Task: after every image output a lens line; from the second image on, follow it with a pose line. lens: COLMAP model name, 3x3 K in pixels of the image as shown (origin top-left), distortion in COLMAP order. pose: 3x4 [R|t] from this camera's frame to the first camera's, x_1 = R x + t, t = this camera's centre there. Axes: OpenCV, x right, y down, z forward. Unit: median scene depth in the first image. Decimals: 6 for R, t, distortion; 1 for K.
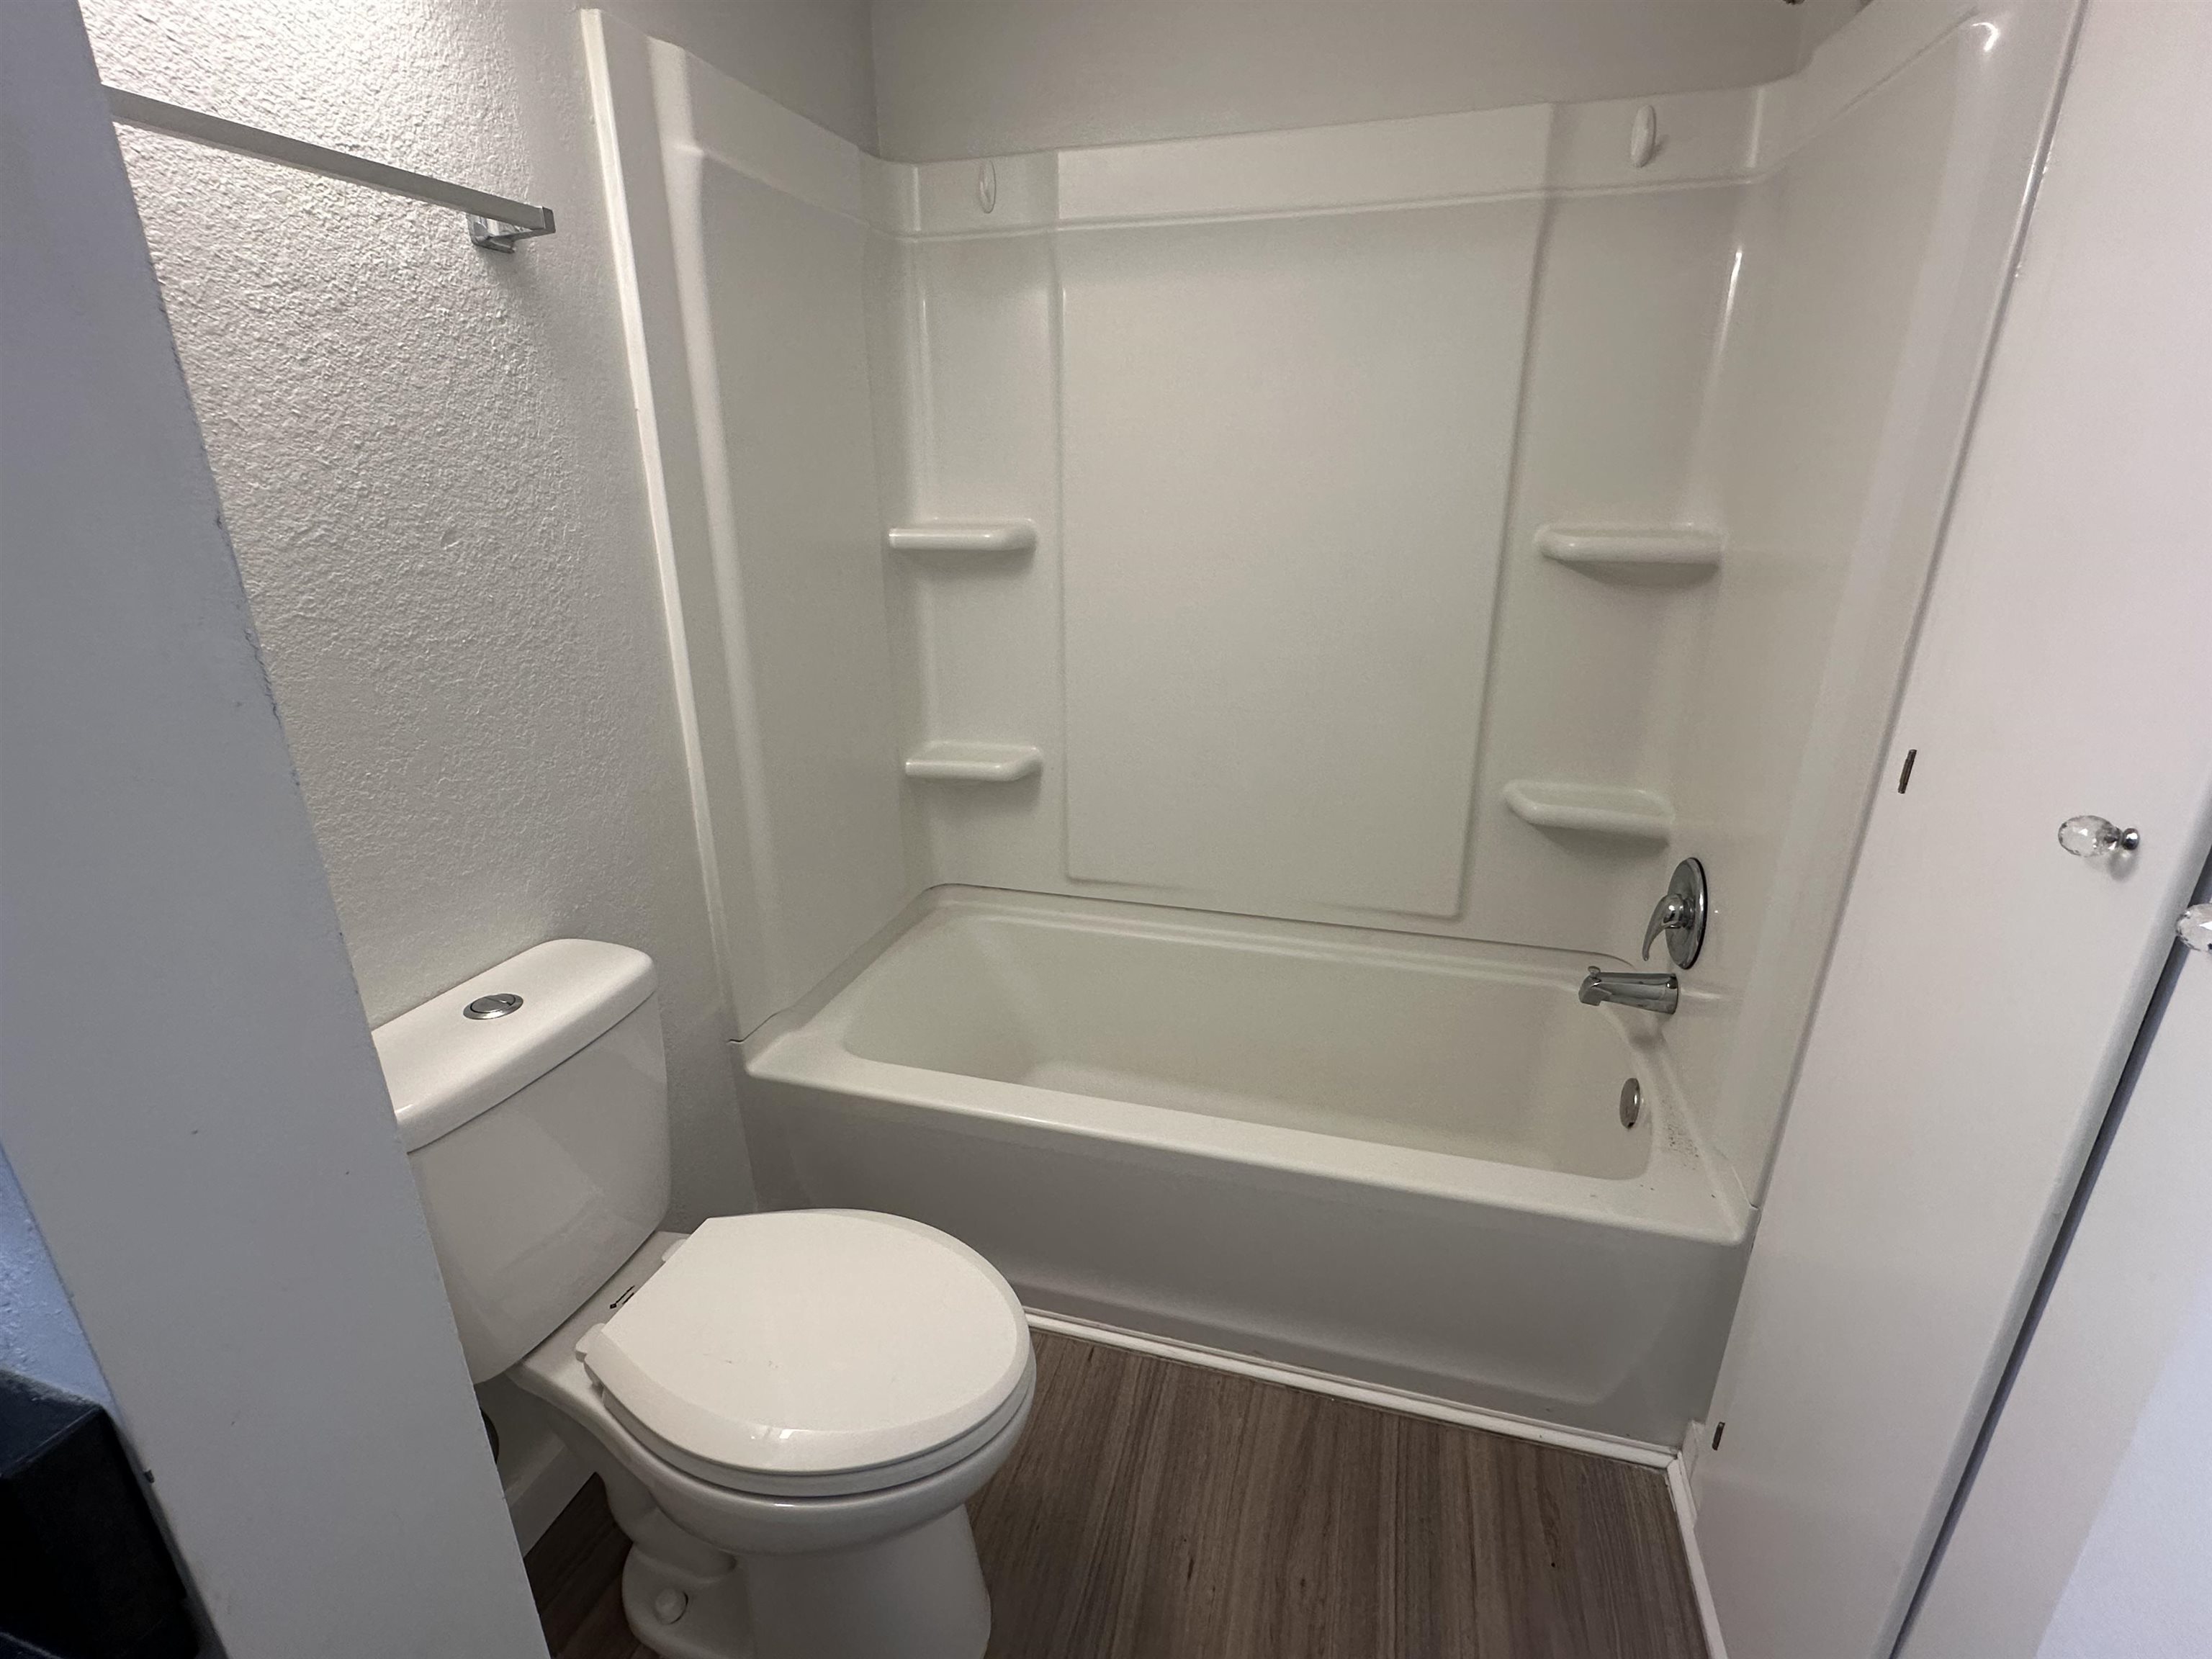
lens RADIAL K [[1014.4, 0, 1106.0], [0, 1014.4, 829.5], [0, 0, 1]] dist [-0.019650, -0.000301]
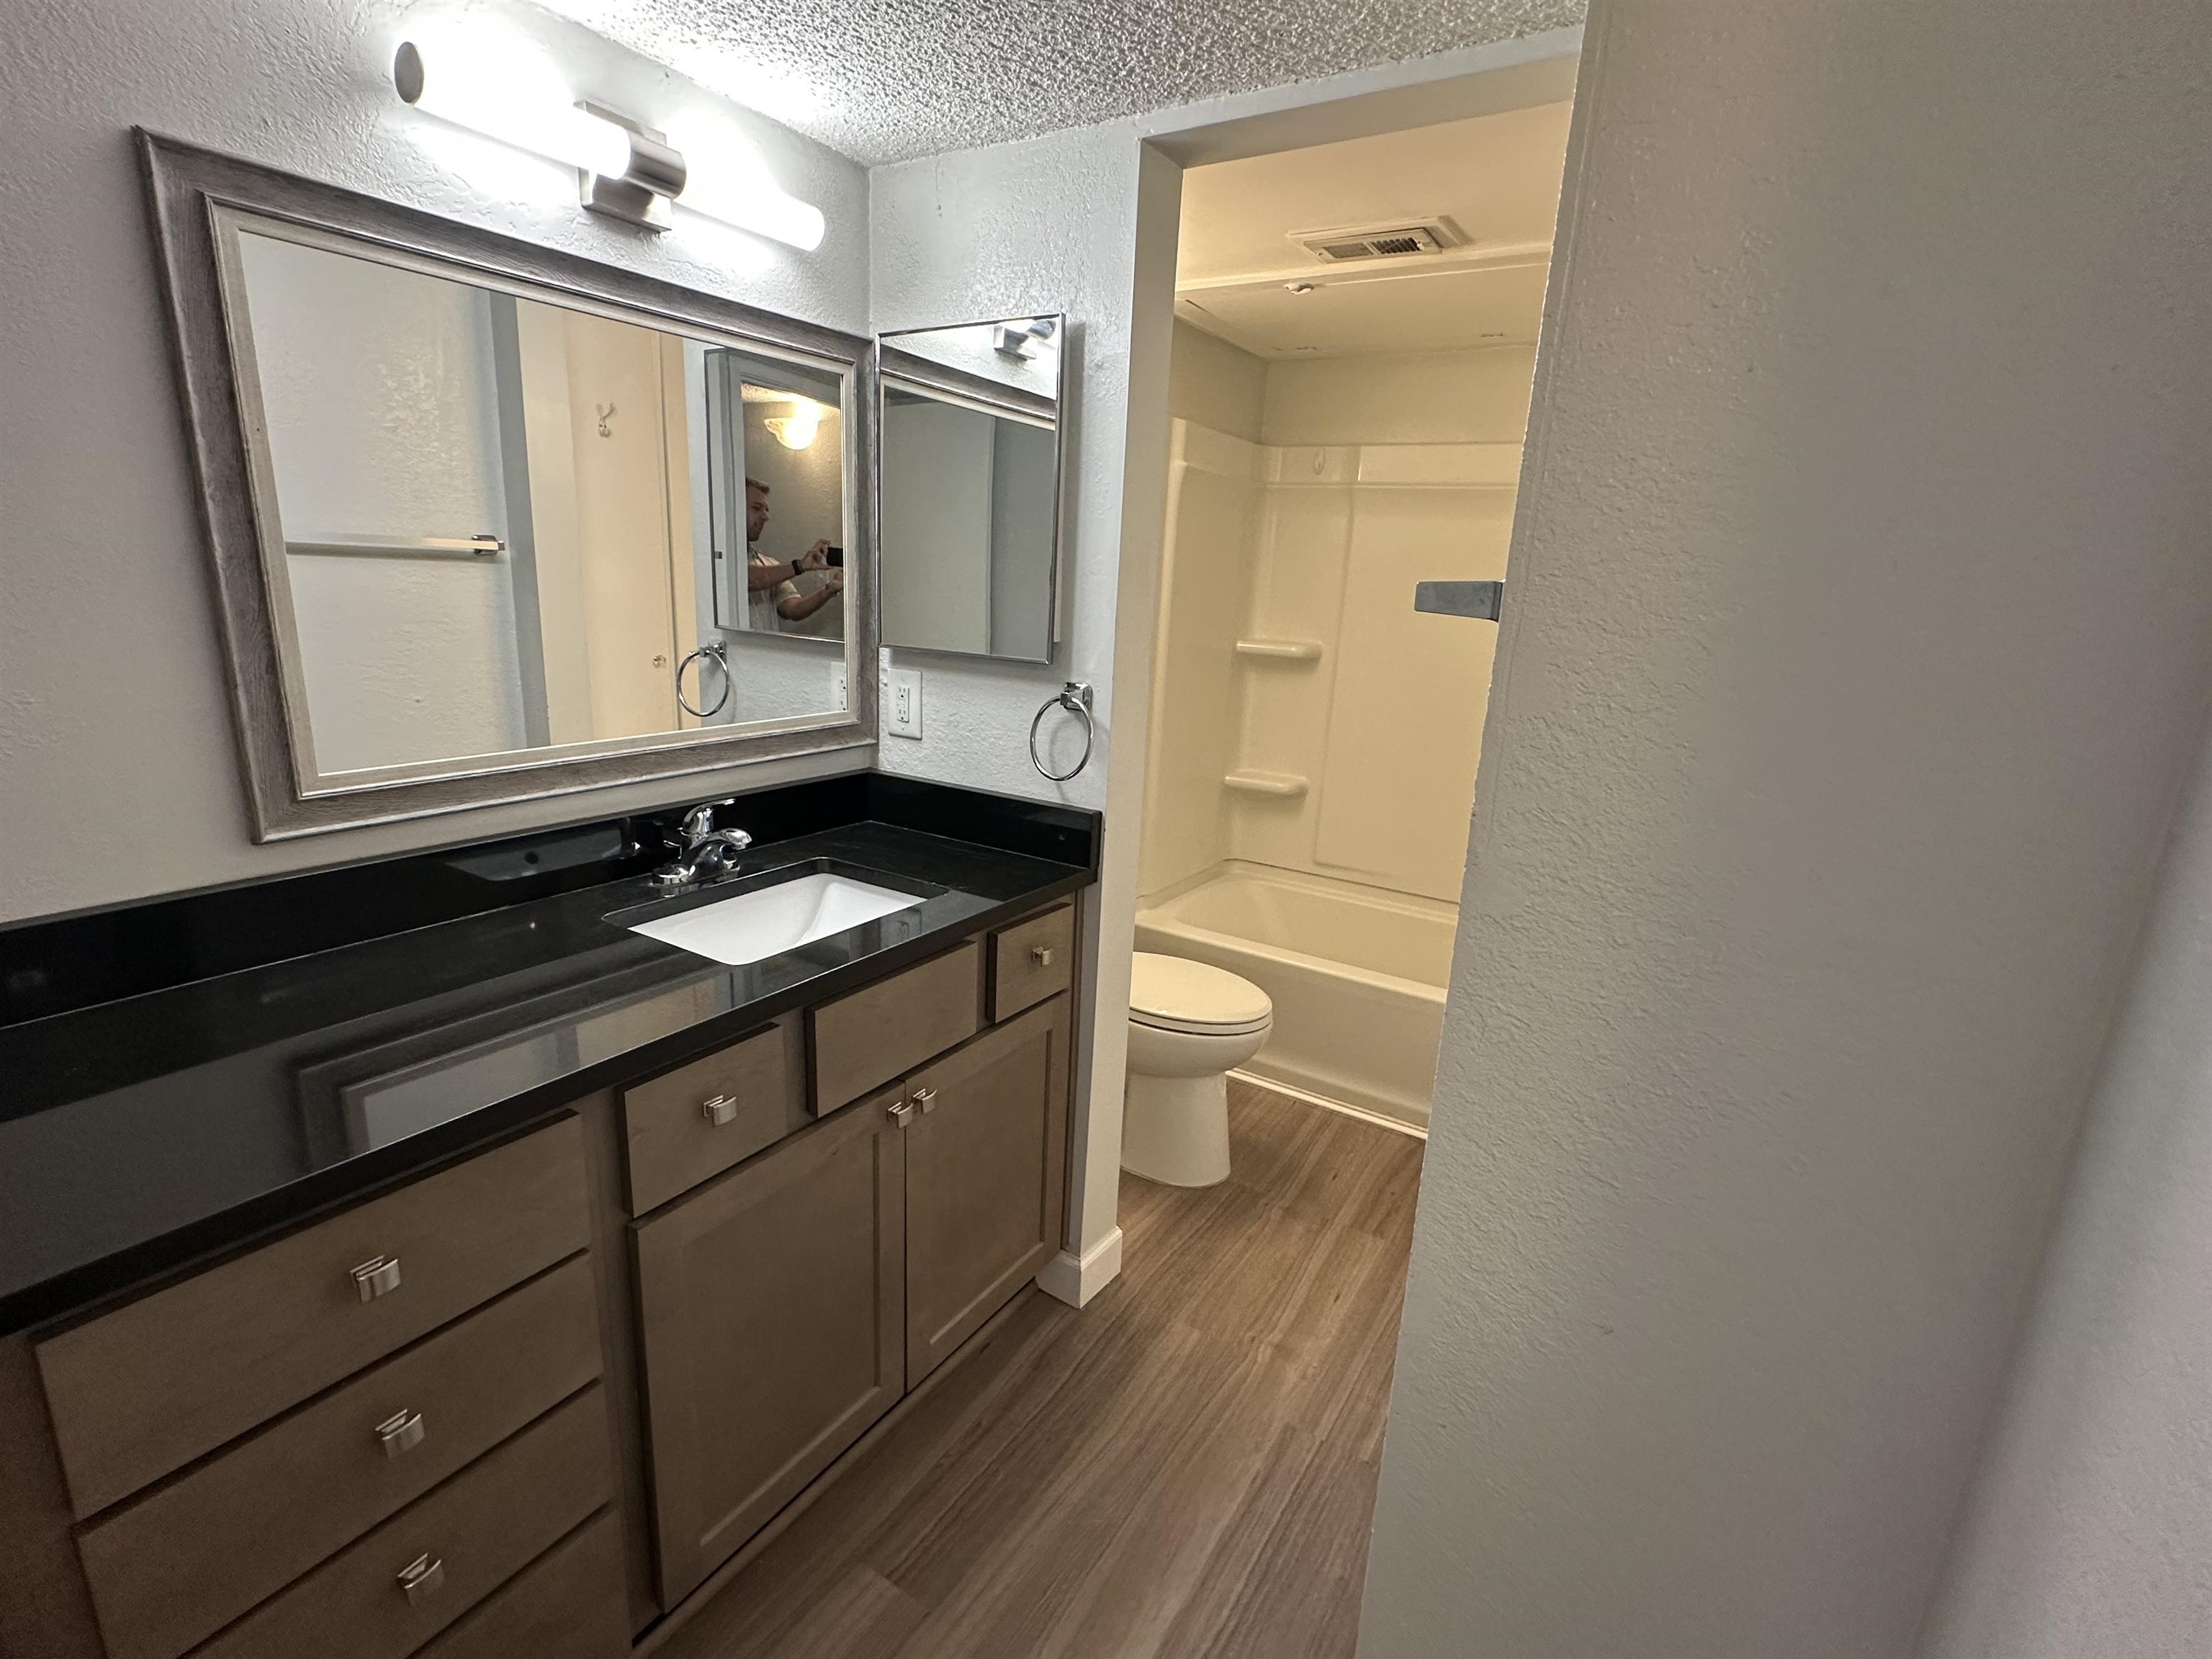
lens RADIAL K [[1014.4, 0, 1106.0], [0, 1014.4, 829.5], [0, 0, 1]] dist [-0.019650, -0.000301]
pose [[0.960628, 0.121821, -0.249705, 0.044751], [-0.146252, 0.985870, -0.081671, 0.201310], [0.236227, 0.114975, 0.964872, -0.709078]]
